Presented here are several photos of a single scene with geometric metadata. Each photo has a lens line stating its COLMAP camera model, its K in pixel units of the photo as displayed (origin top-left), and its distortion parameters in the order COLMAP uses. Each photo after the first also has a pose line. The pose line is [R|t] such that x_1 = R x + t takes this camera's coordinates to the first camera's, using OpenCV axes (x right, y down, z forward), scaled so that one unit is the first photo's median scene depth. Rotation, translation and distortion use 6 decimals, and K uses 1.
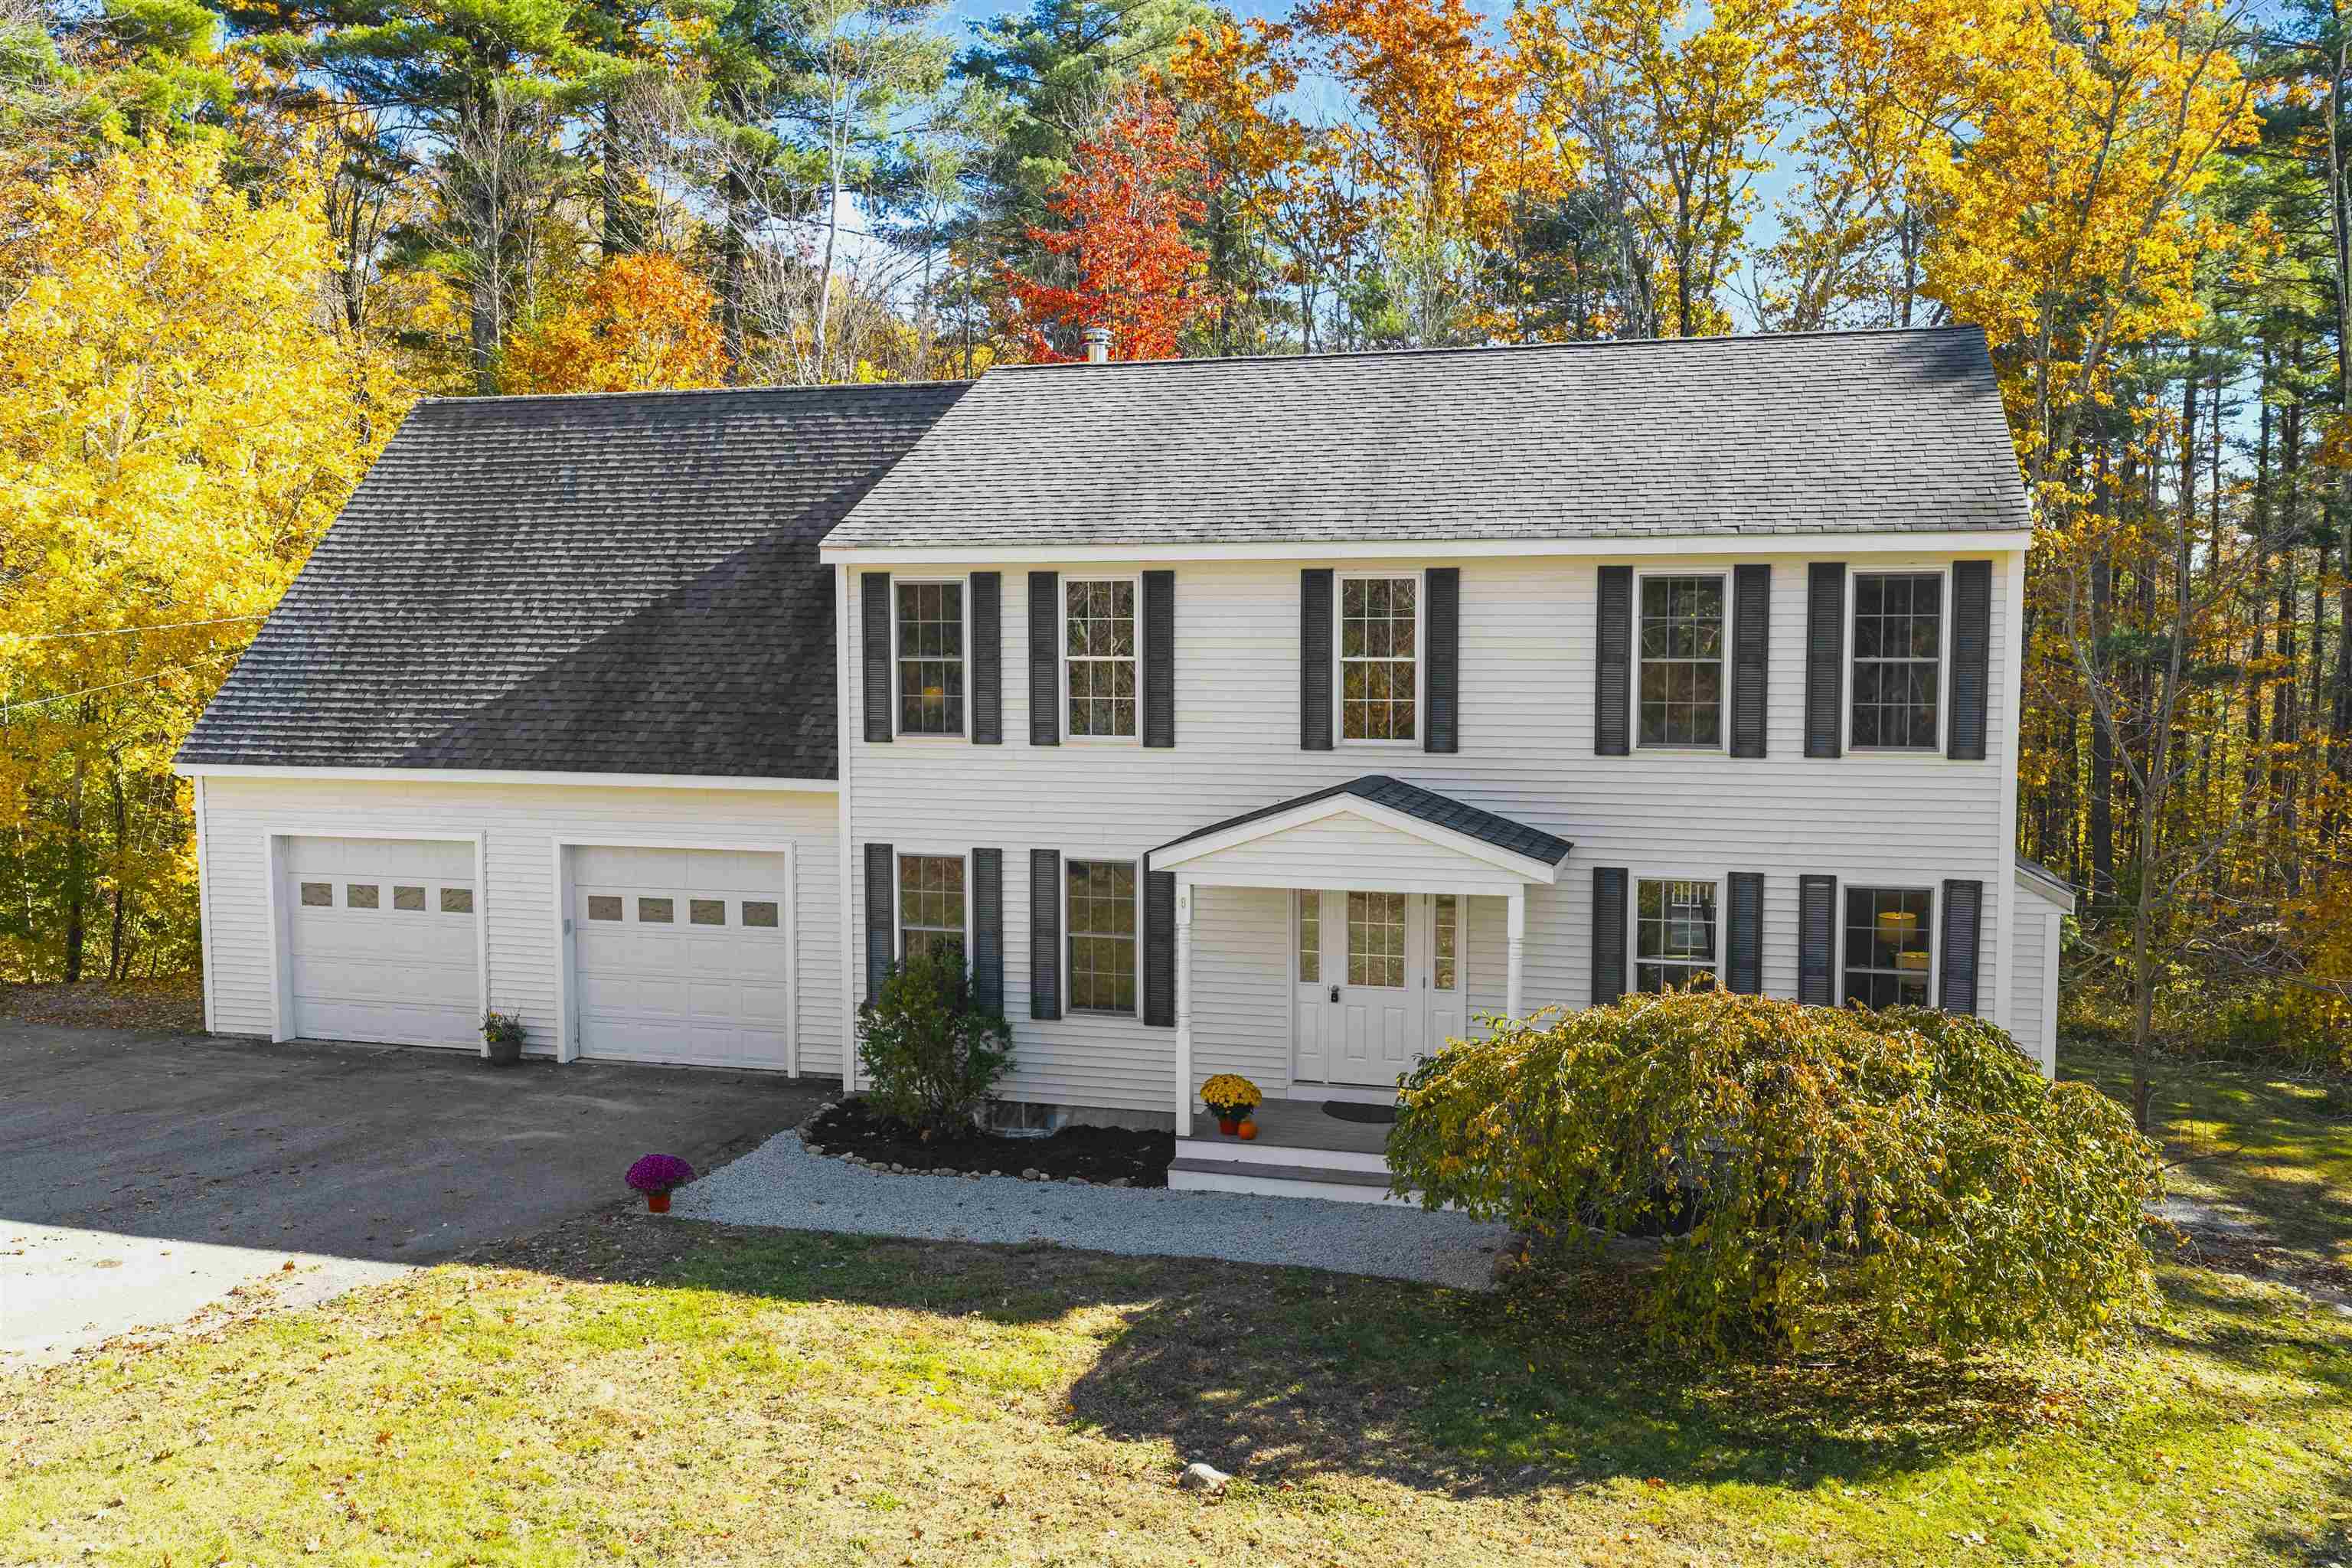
lens RADIAL K [[1943.3, 0, 1176.0], [0, 1943.3, 784.0], [0, 0, 1]] dist [0.050004, -0.150836]
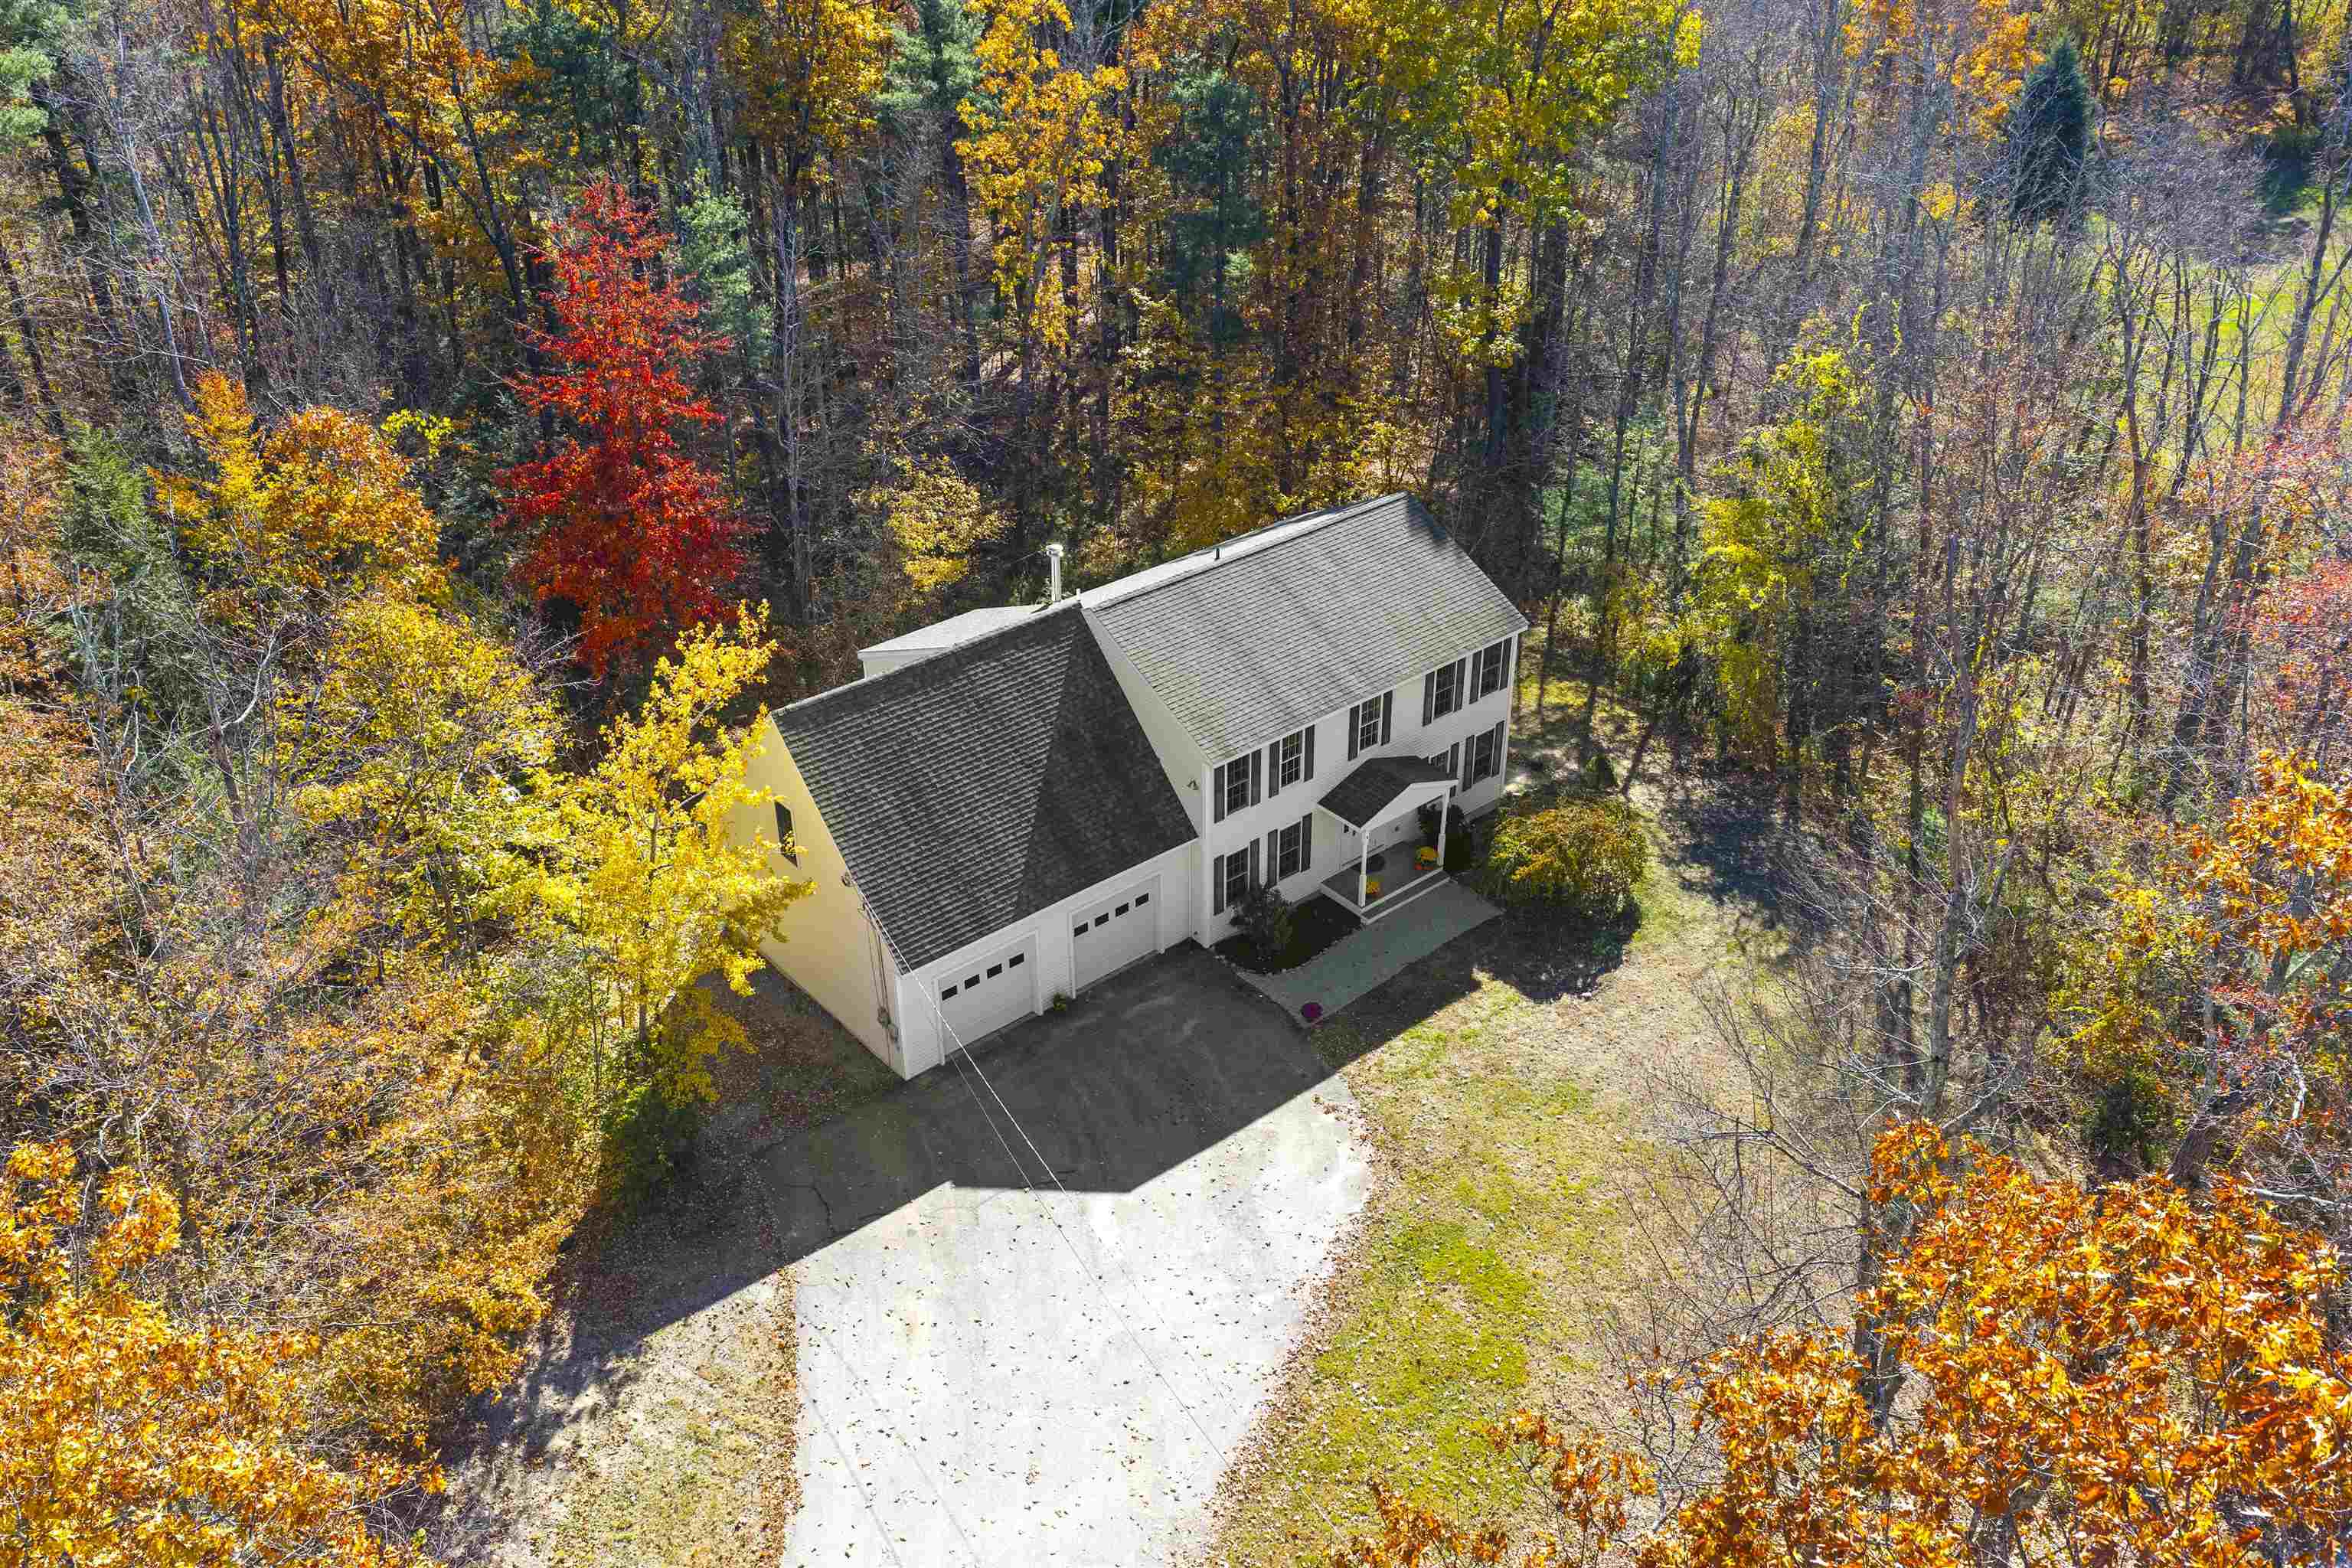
lens RADIAL K [[1943.3, 0, 1176.0], [0, 1943.3, 784.0], [0, 0, 1]] dist [0.050004, -0.150836]
pose [[0.547449, -0.456415, 0.701416, -2.078295], [0.065443, 0.858956, 0.507849, -1.448369], [-0.834276, -0.232119, 0.500104, -0.181739]]
